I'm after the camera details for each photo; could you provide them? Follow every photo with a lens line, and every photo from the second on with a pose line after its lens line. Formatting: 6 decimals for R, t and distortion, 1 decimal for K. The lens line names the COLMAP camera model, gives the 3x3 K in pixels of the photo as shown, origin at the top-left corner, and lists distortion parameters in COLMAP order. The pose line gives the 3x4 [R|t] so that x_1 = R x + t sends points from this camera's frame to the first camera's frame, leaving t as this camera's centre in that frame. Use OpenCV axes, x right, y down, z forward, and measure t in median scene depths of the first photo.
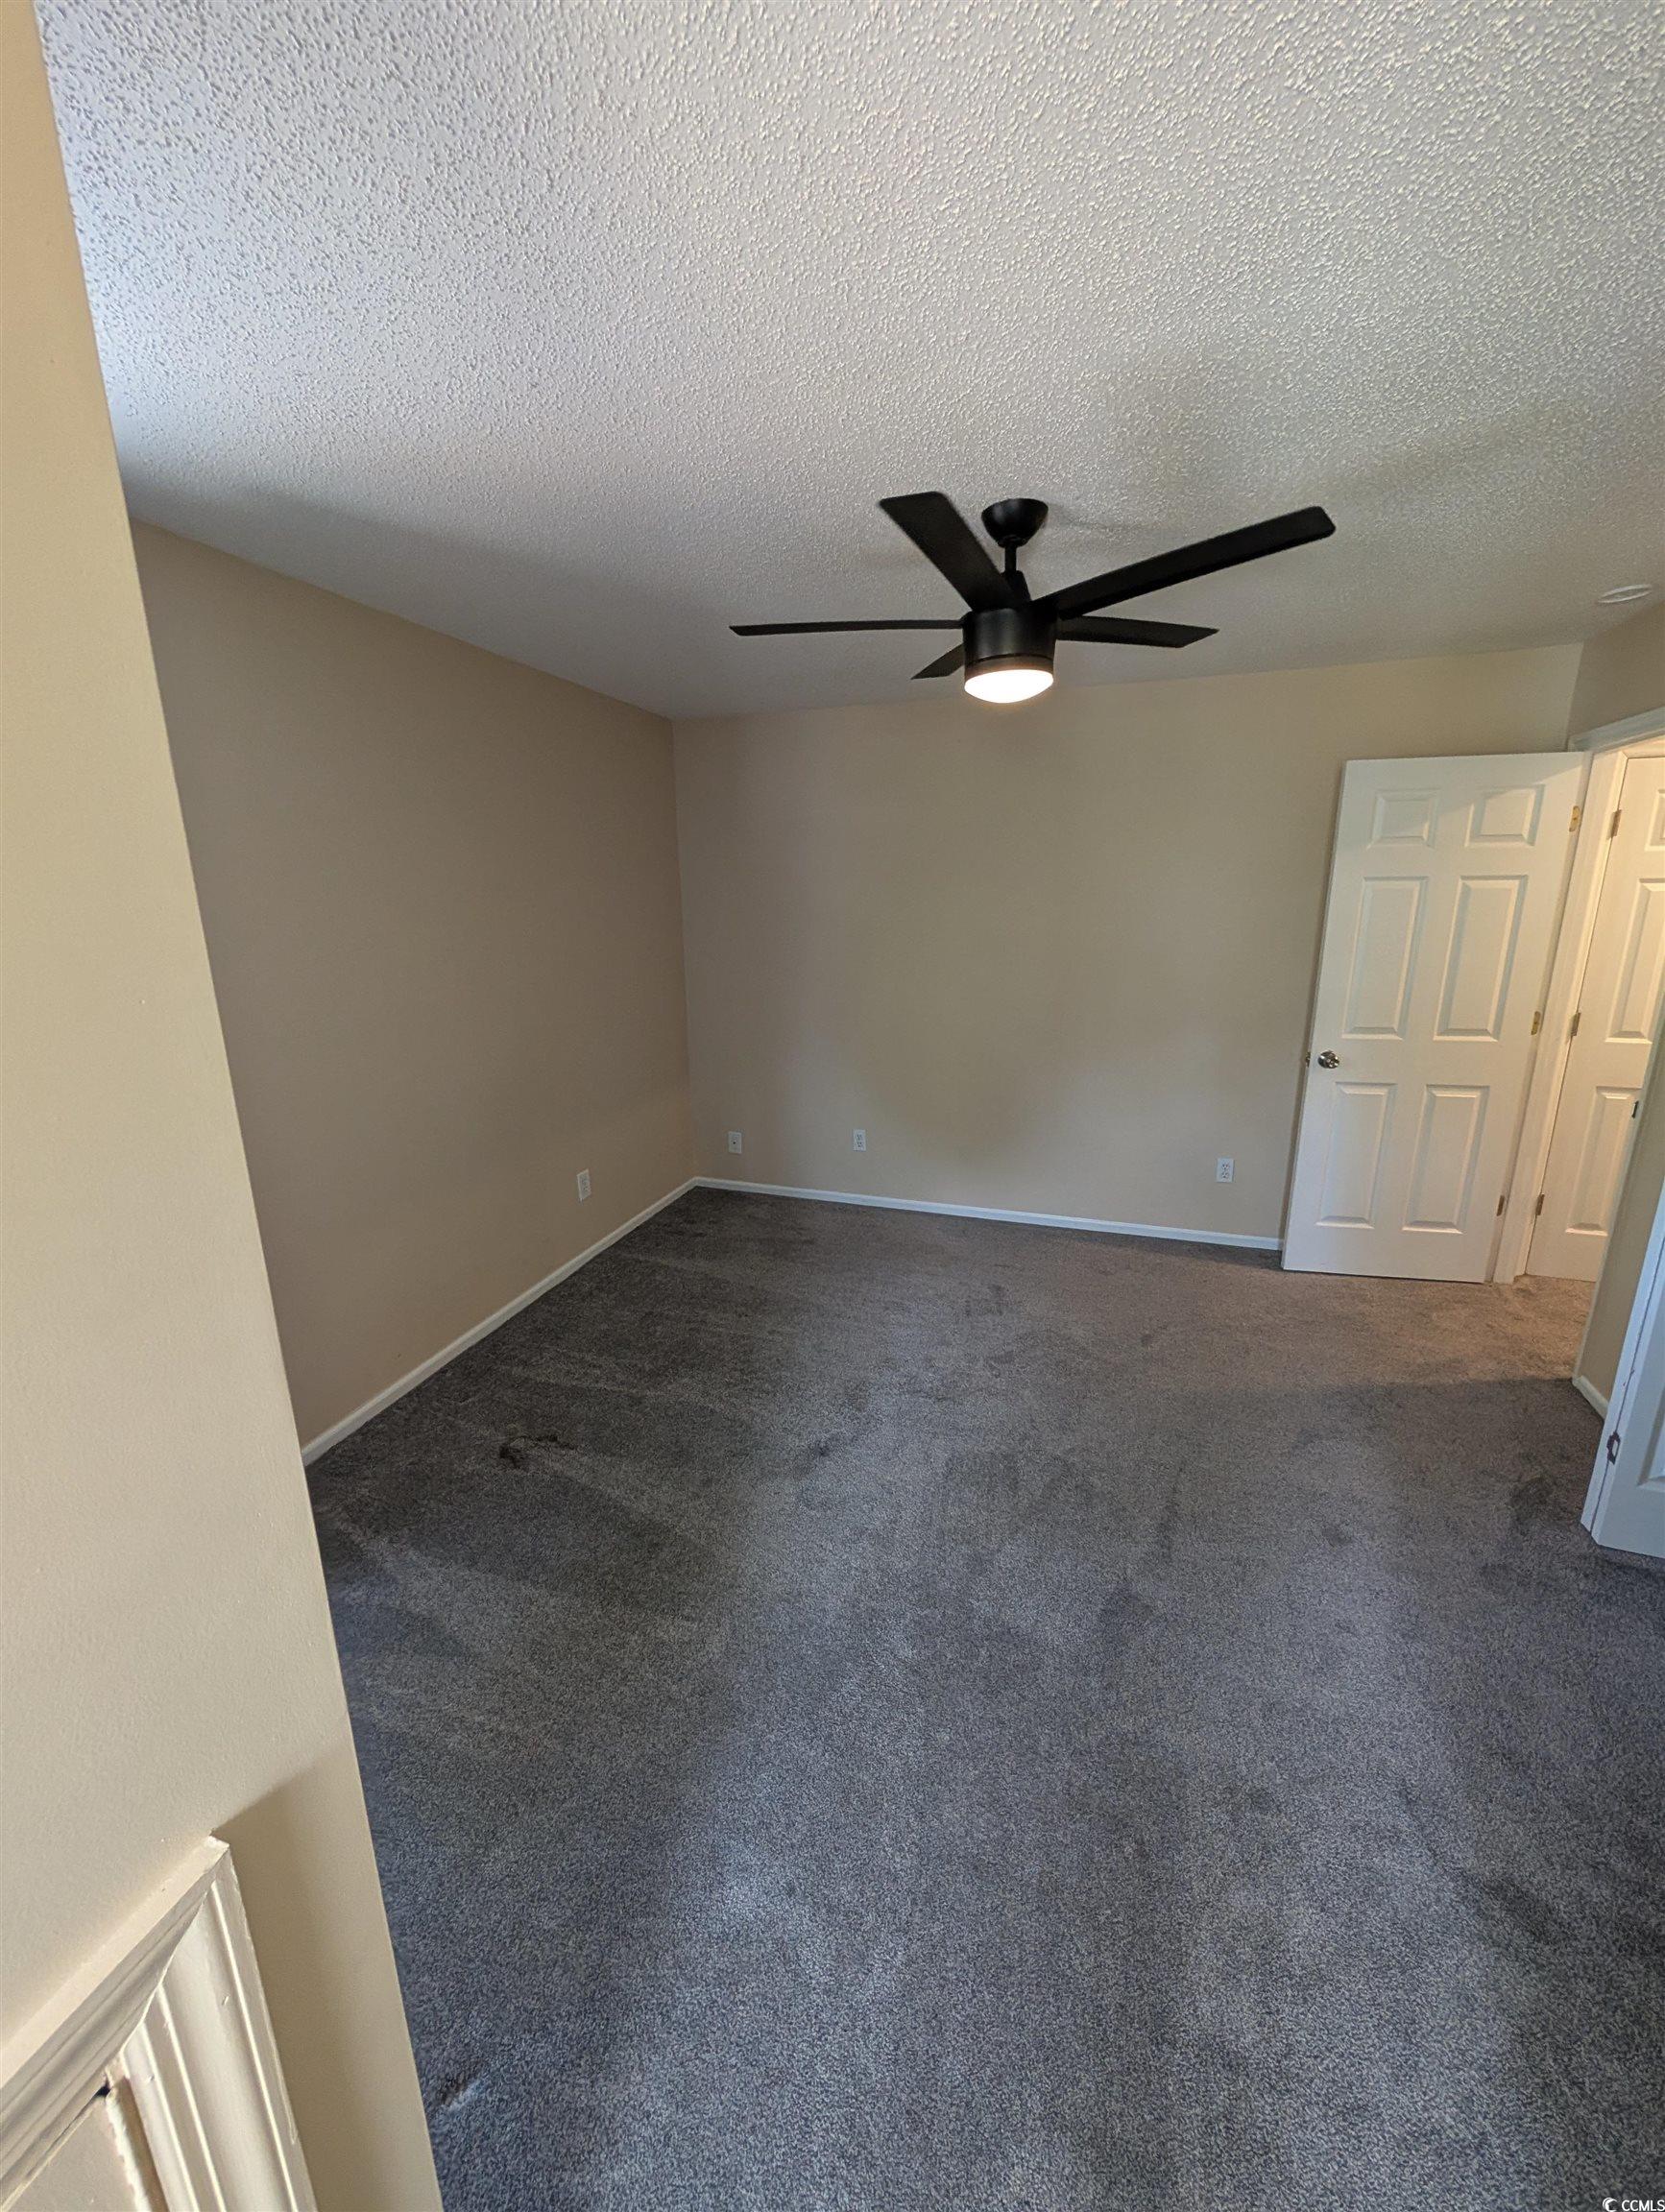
lens RADIAL K [[828.1, 0, 832.5], [0, 828.1, 1085.9], [0, 0, 1]] dist [0.000552, 0.000028]
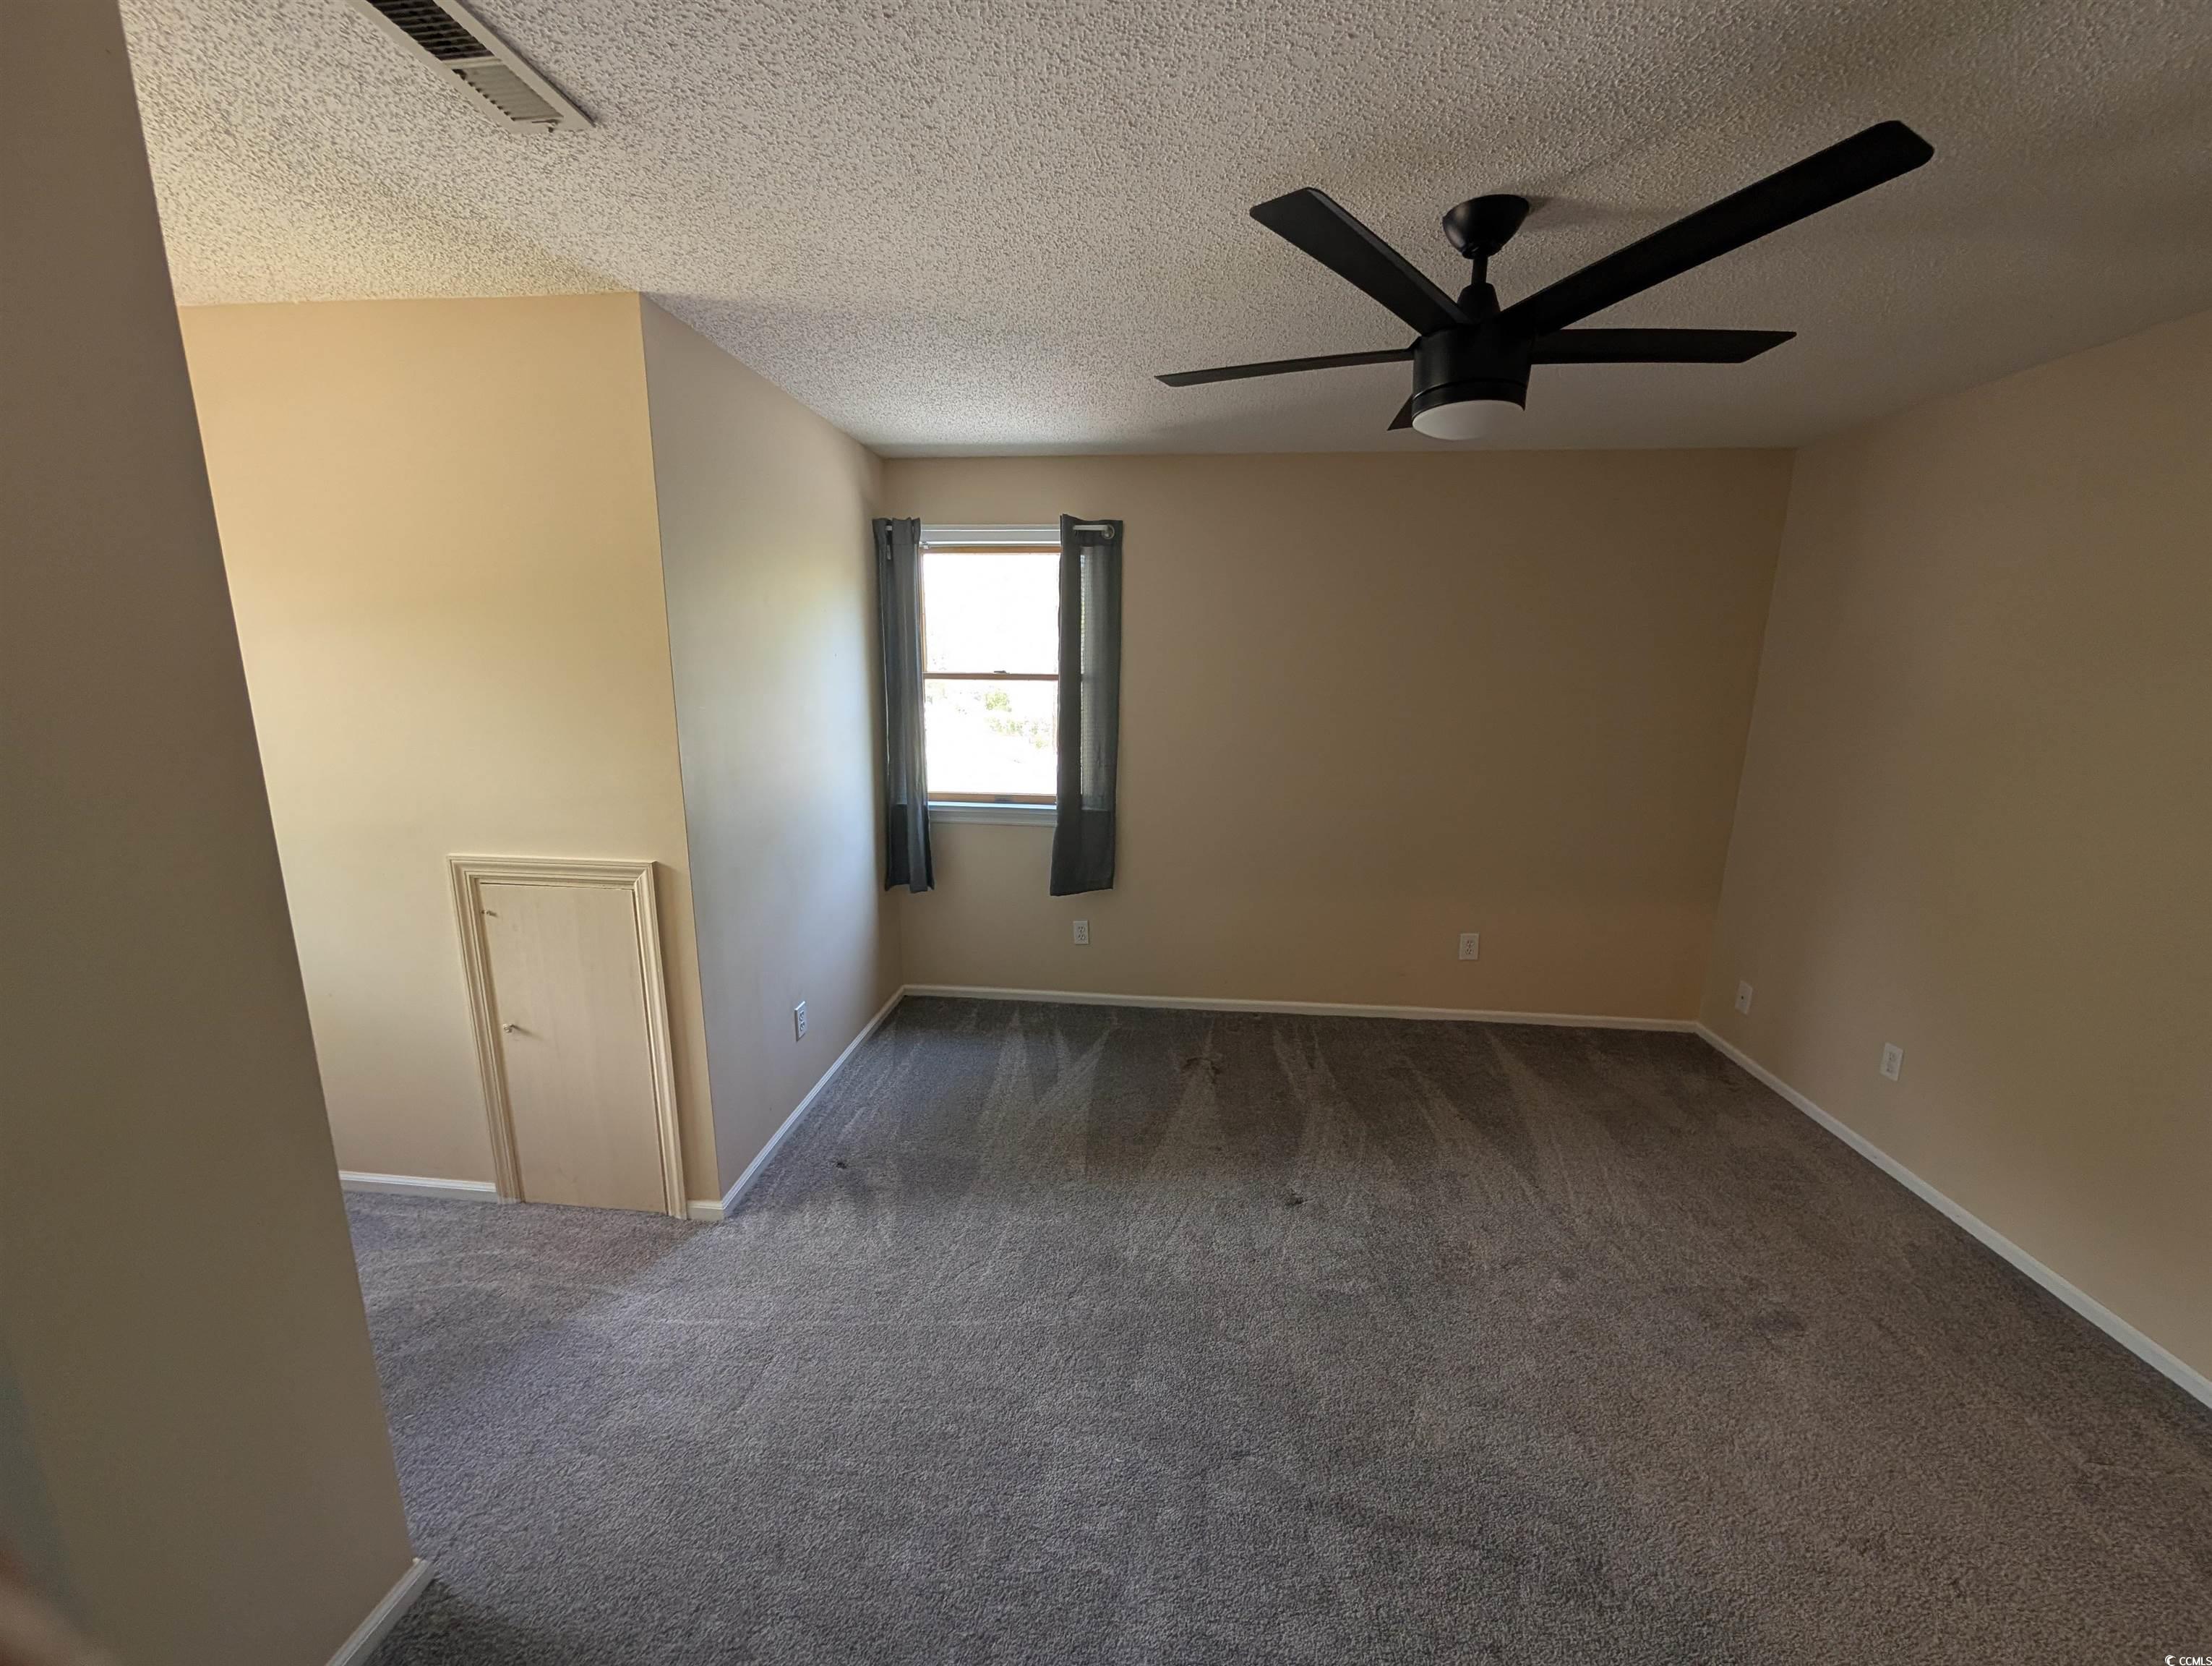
lens RADIAL K [[828.2, 0, 1102.1], [0, 828.2, 824.4], [0, 0, 1]] dist [0.000552, 0.000028]
pose [[0.232709, 0.202873, -0.951152, 0.675382], [-0.237209, 0.960304, 0.146790, -0.085955], [0.943175, 0.191462, 0.271594, 0.339008]]
